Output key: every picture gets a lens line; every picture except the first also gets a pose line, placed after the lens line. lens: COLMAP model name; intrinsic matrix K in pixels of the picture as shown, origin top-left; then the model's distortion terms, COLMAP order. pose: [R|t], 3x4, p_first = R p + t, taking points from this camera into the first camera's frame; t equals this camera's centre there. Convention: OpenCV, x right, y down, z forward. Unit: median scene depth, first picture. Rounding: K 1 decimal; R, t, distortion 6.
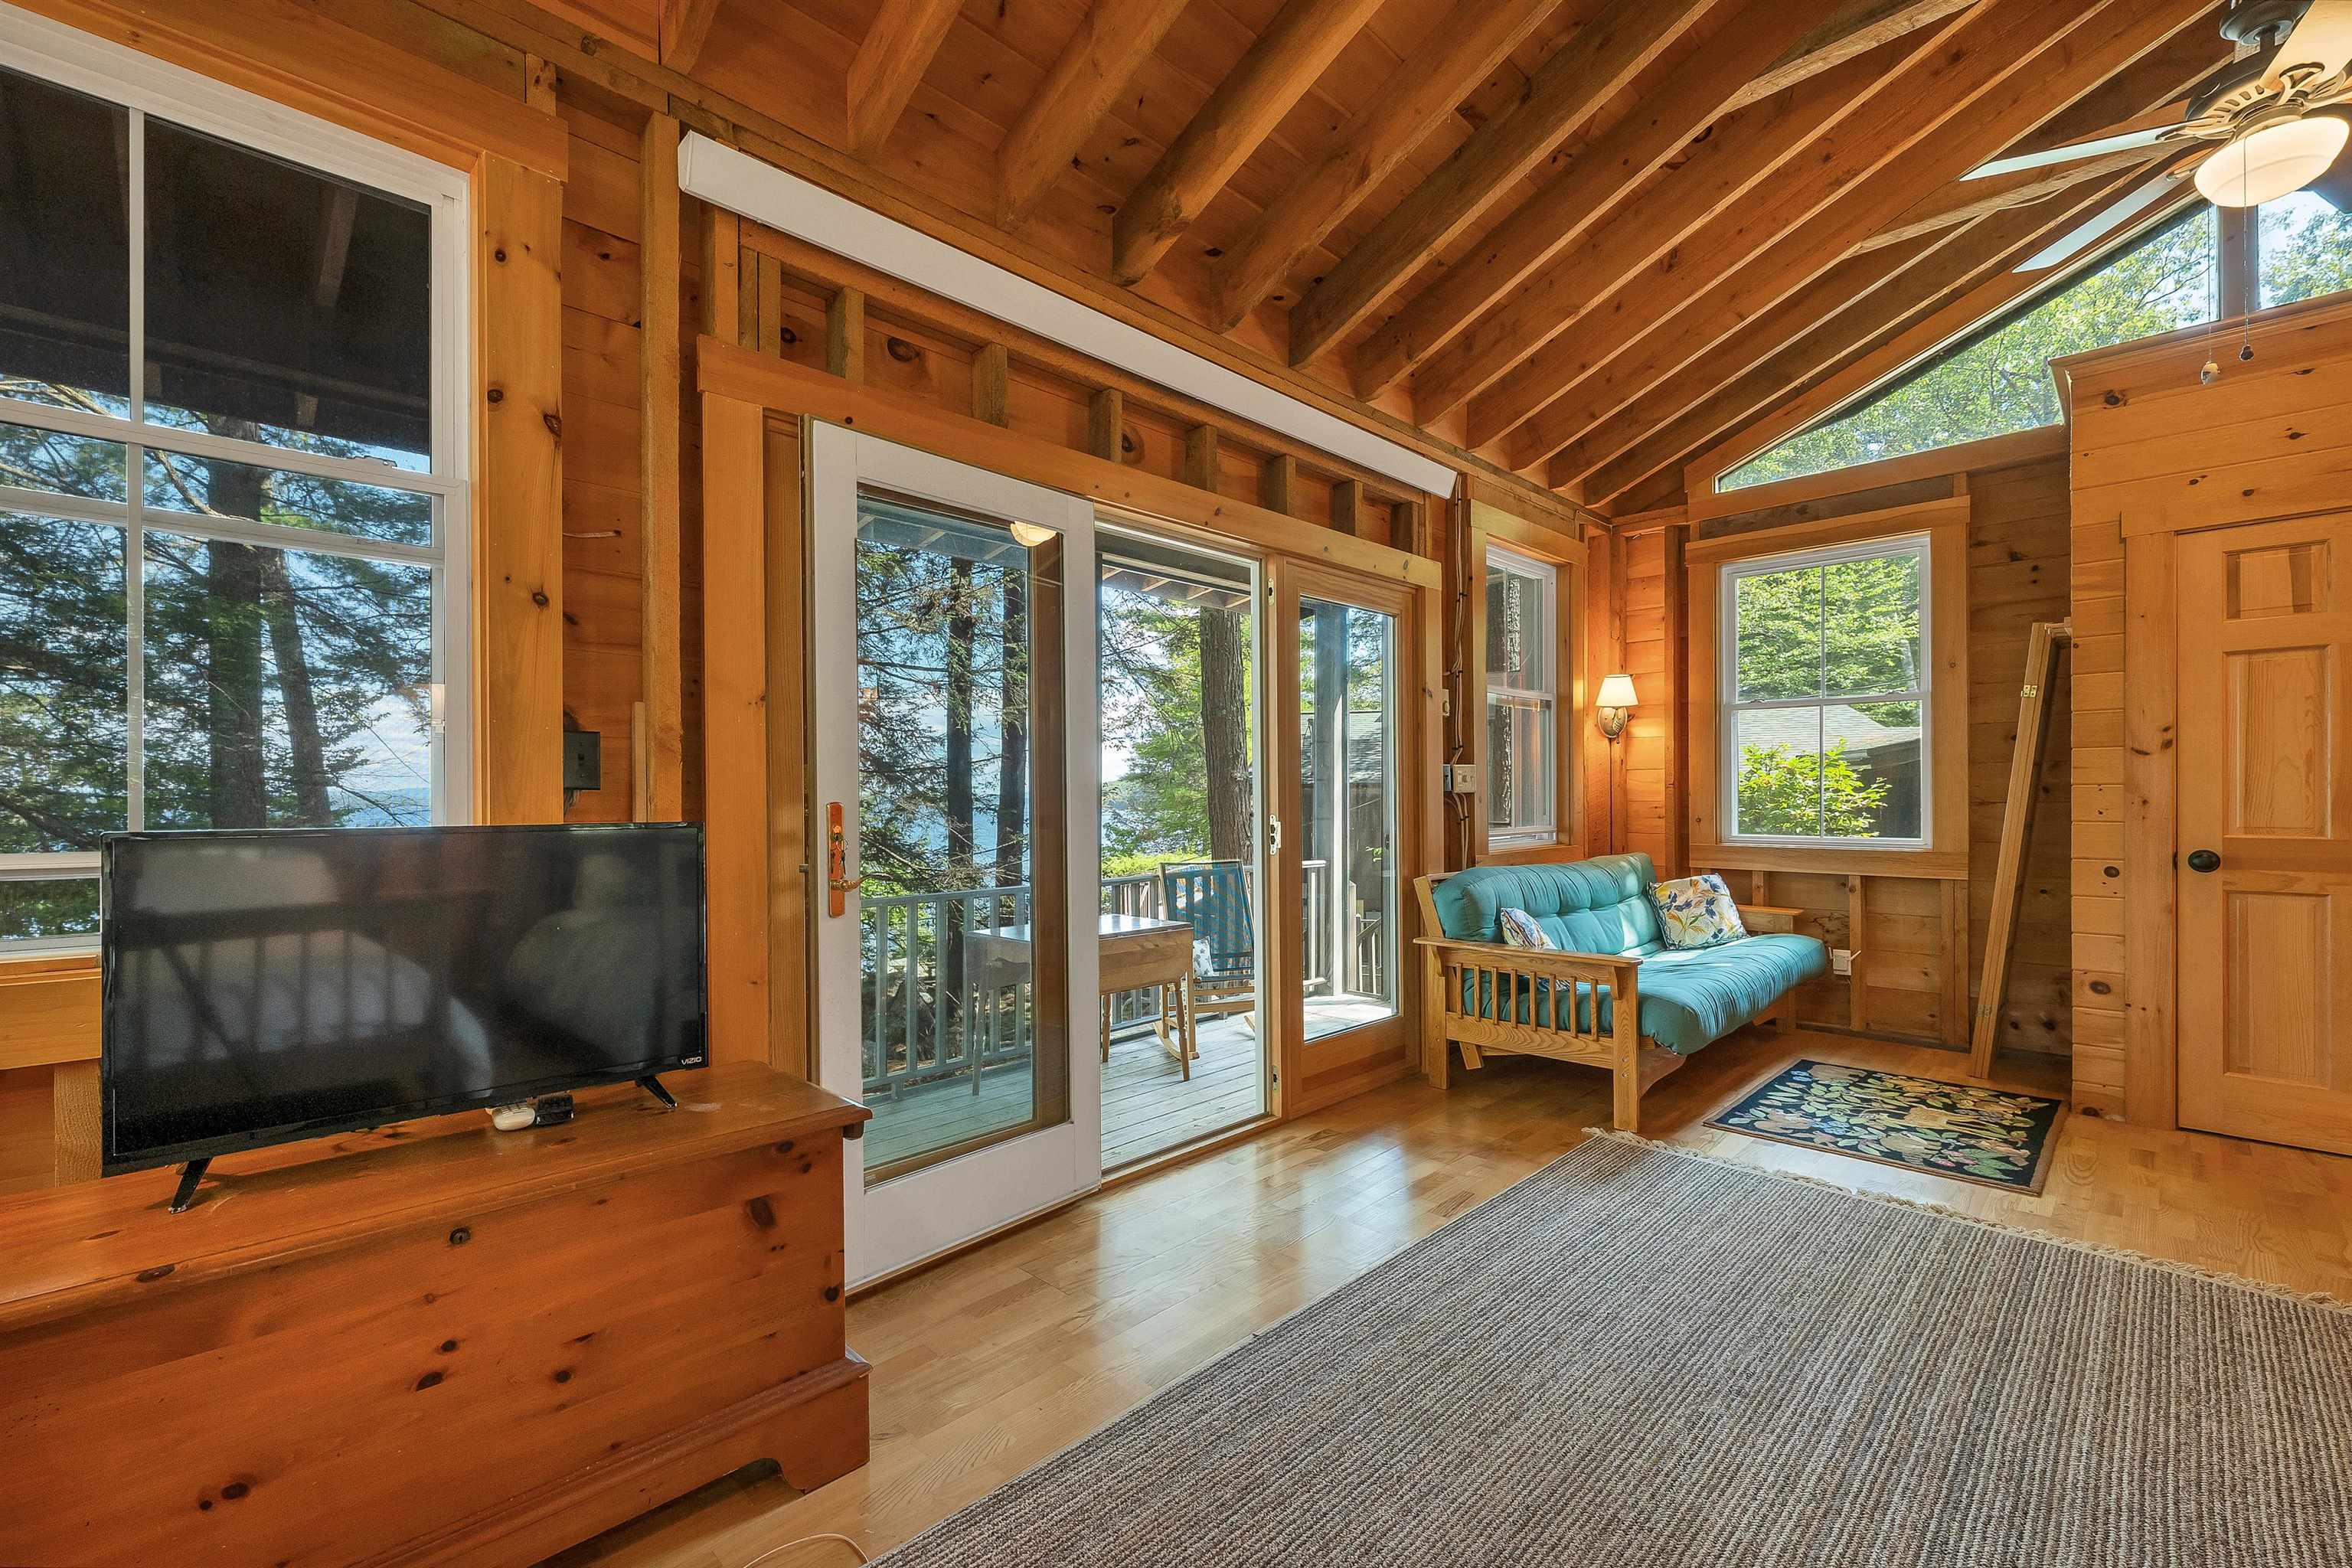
lens RADIAL K [[985.8, 0, 1176.9], [0, 985.8, 793.0], [0, 0, 1]] dist [0.001345, 0.000415]
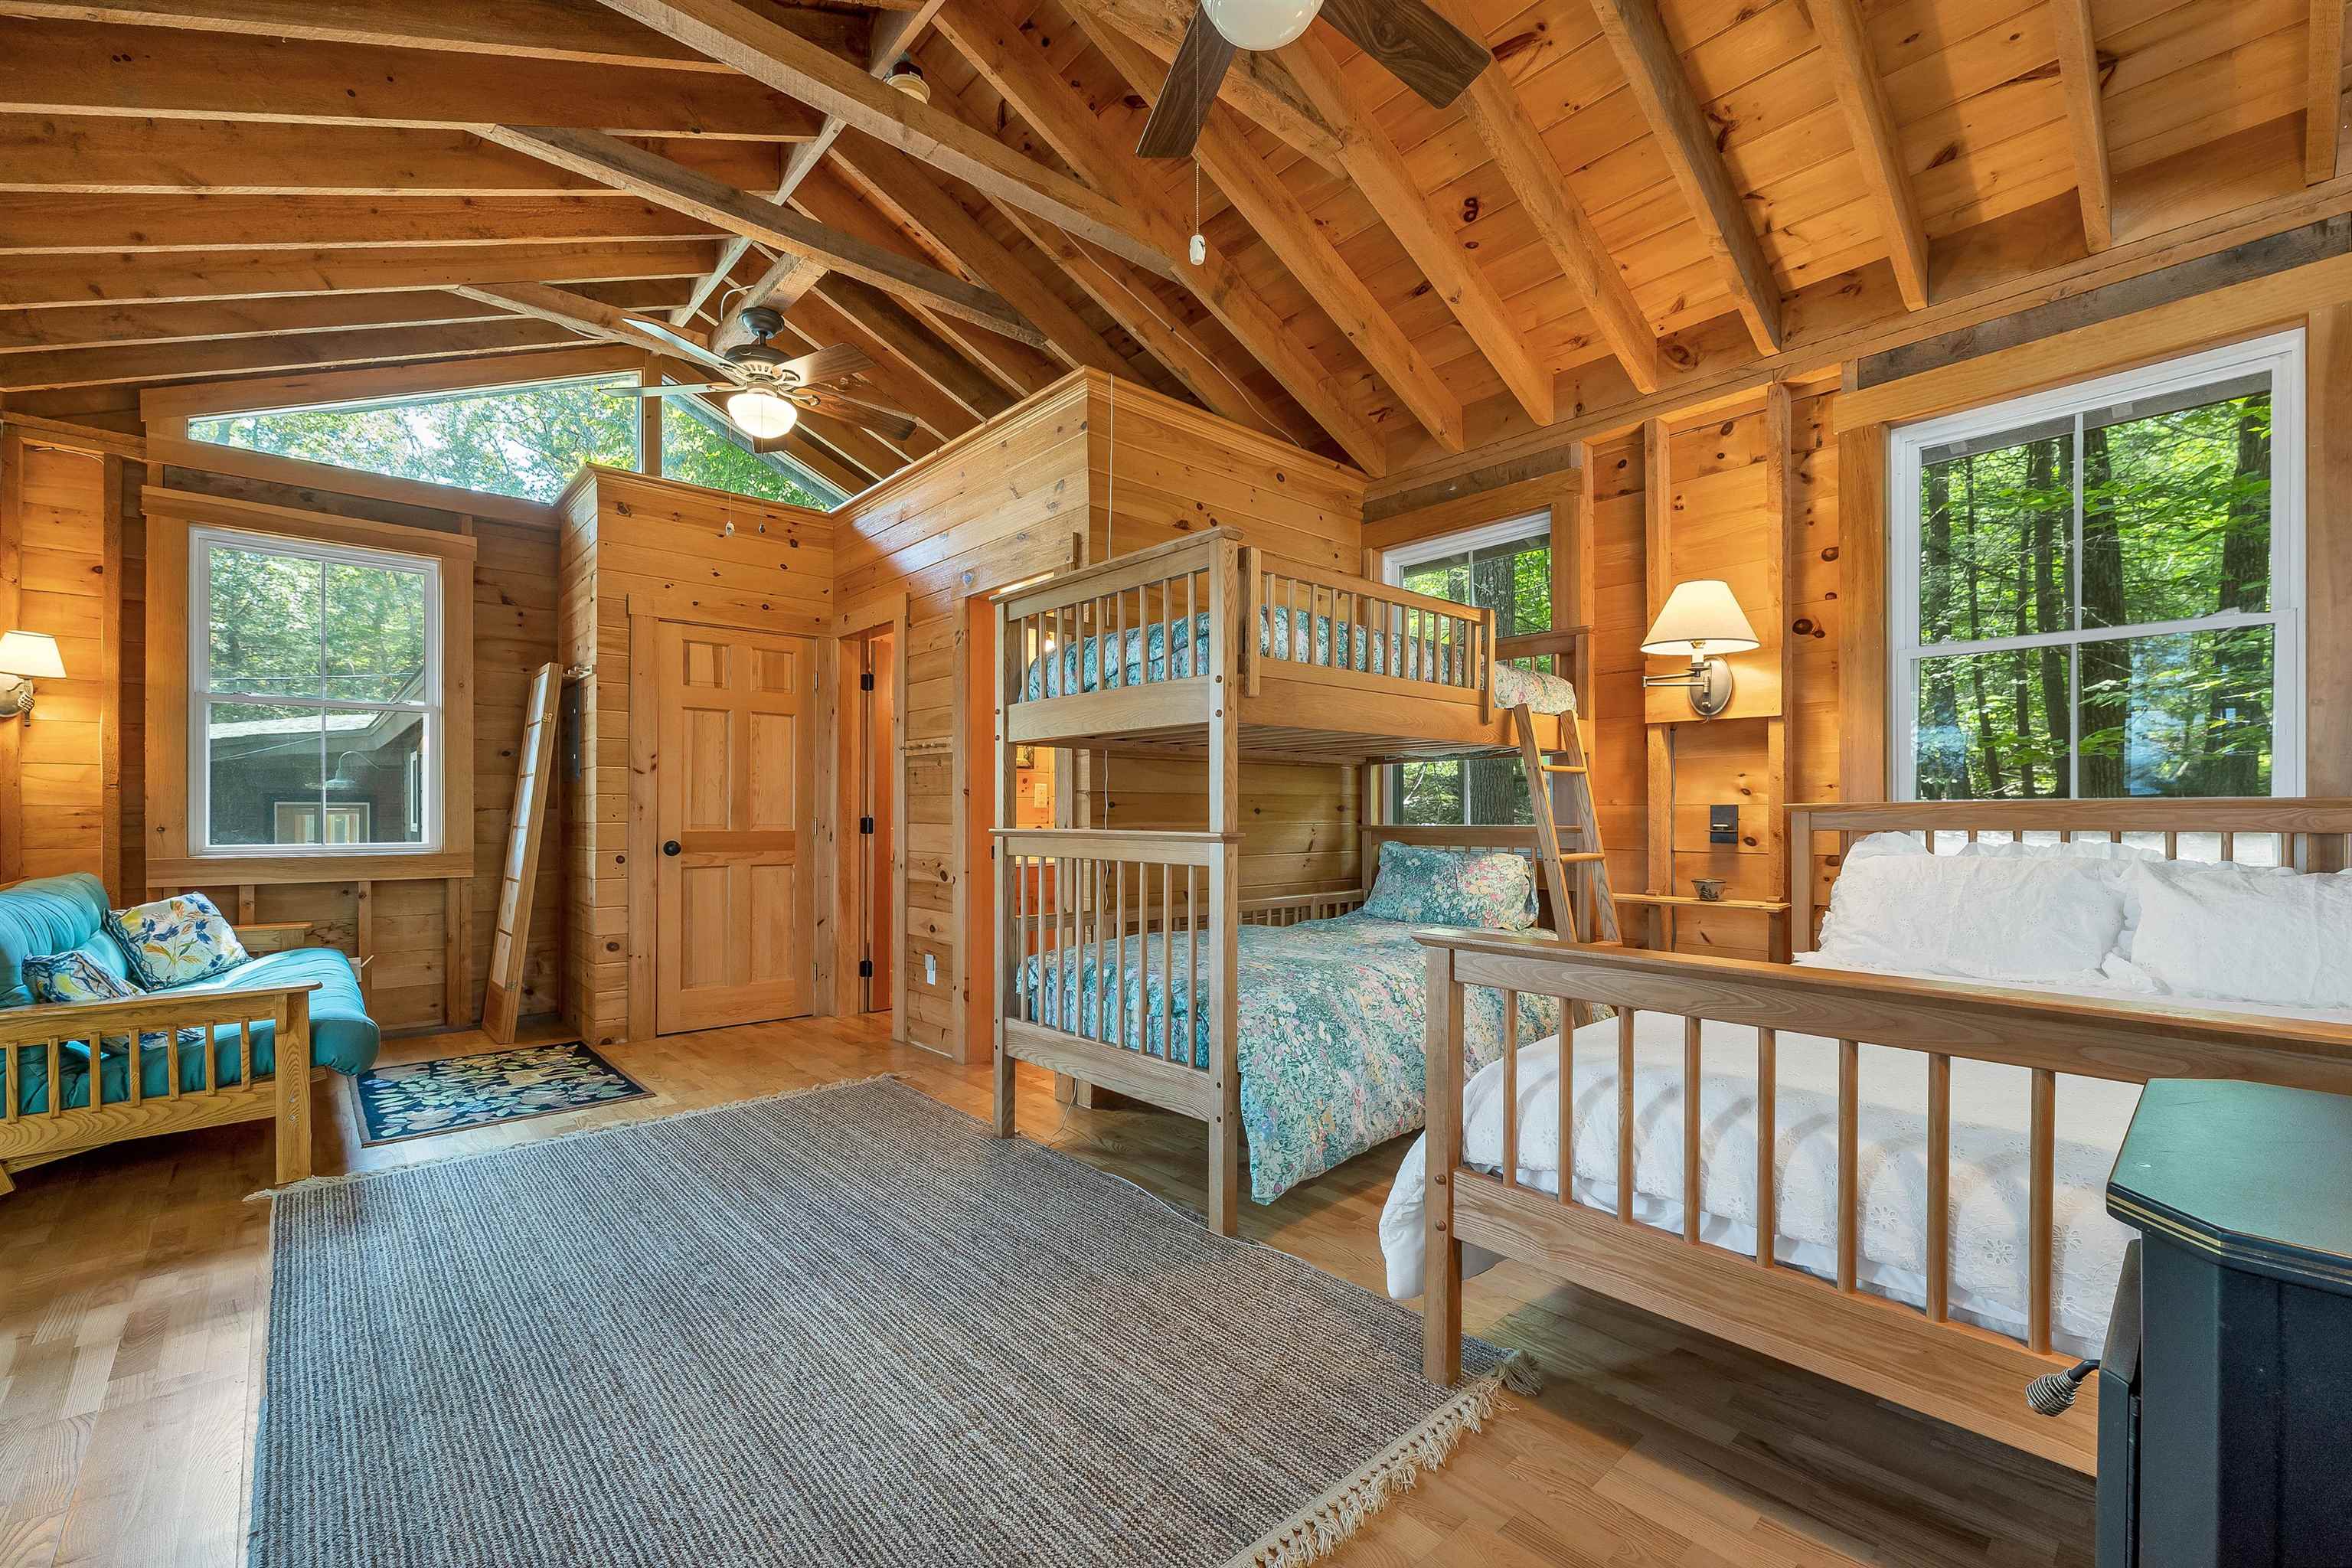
lens RADIAL K [[987.7, 0, 1163.4], [0, 987.7, 814.6], [0, 0, 1]] dist [0.000795, 0.000193]
pose [[0.057380, 0.000094, 0.998352, -0.354155], [-0.008267, 0.999966, 0.000381, 0.011598], [-0.998318, -0.008275, 0.057379, 0.179091]]
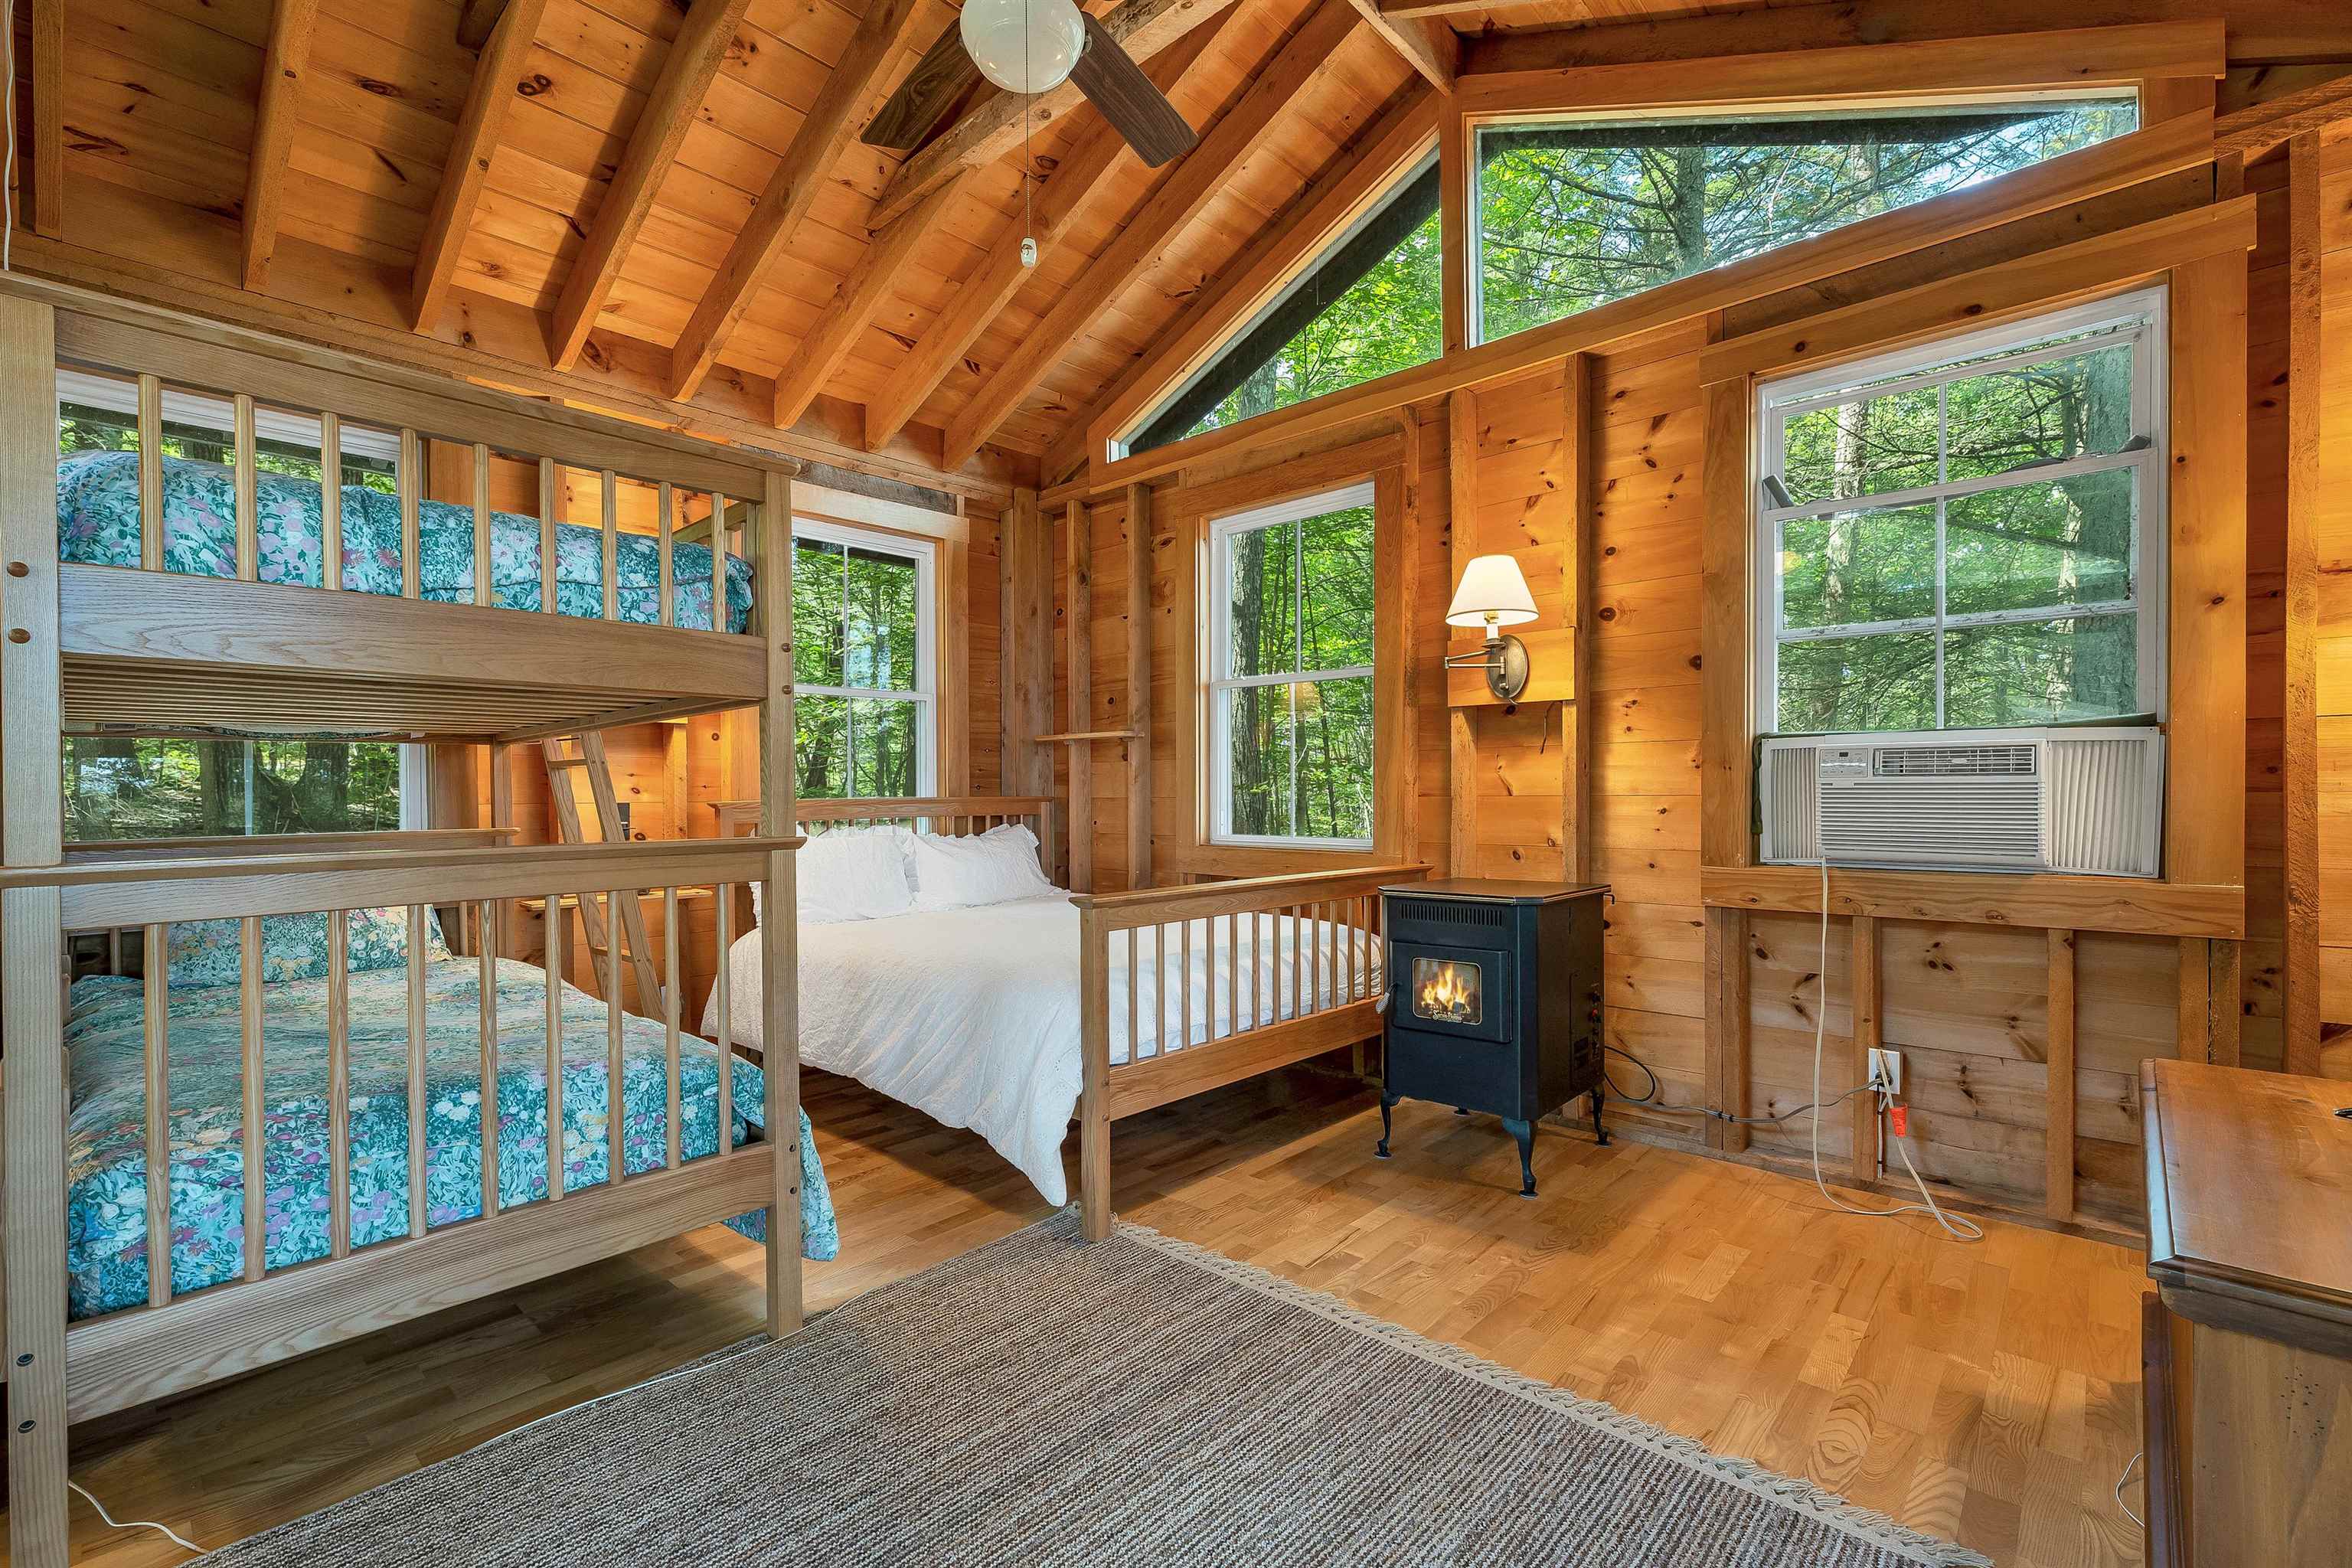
lens RADIAL K [[1031.6, 0, 1168.5], [0, 1031.6, 793.9], [0, 0, 1]] dist [-0.000629, 0.000113]
pose [[-0.998992, 0.016087, -0.041903, 0.162148], [0.016626, 0.999783, -0.012538, 0.011253], [0.041693, -0.013222, -0.999043, 0.792392]]
